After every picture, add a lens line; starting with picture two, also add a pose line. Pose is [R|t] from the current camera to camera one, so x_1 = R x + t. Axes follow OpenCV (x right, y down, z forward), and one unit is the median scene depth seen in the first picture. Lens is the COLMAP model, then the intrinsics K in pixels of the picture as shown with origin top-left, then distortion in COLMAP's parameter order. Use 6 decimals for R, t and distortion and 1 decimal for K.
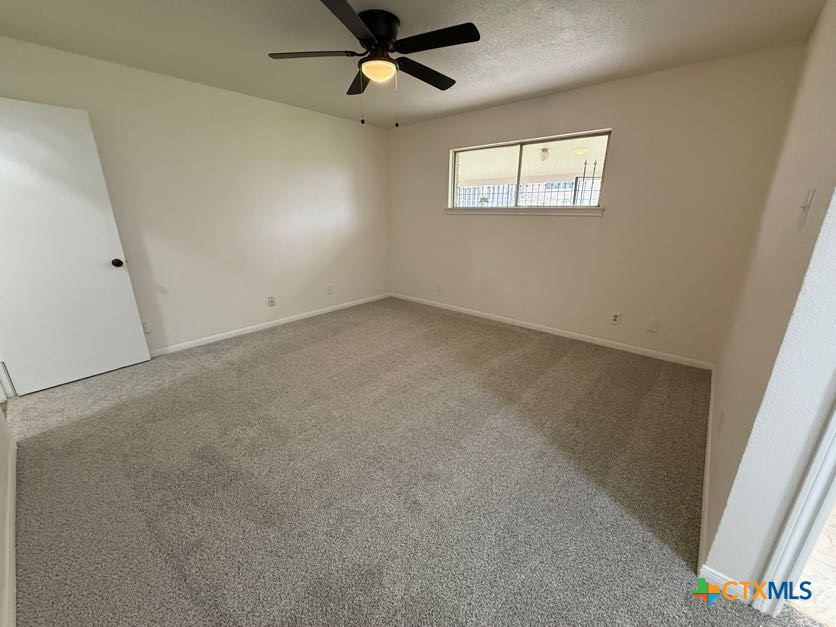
lens RADIAL K [[333.6, 0, 415.7], [0, 333.6, 313.7], [0, 0, 1]] dist [-0.000159, 0.000393]
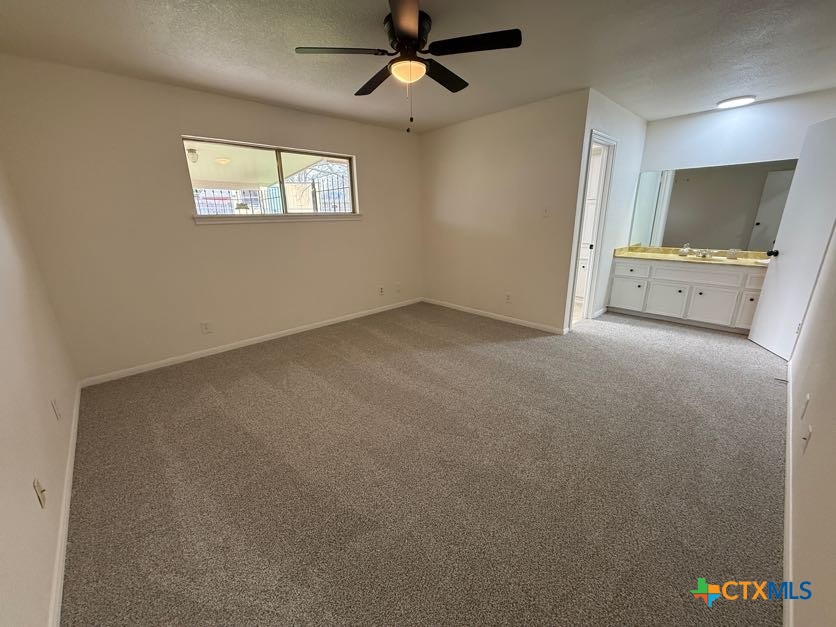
lens RADIAL K [[333.6, 0, 415.7], [0, 333.6, 313.7], [0, 0, 1]] dist [-0.000159, 0.000393]
pose [[0.099177, -0.285396, 0.953264, -0.776255], [0.315367, 0.917617, 0.241913, -0.193457], [-0.943773, 0.276636, 0.181011, 0.626180]]
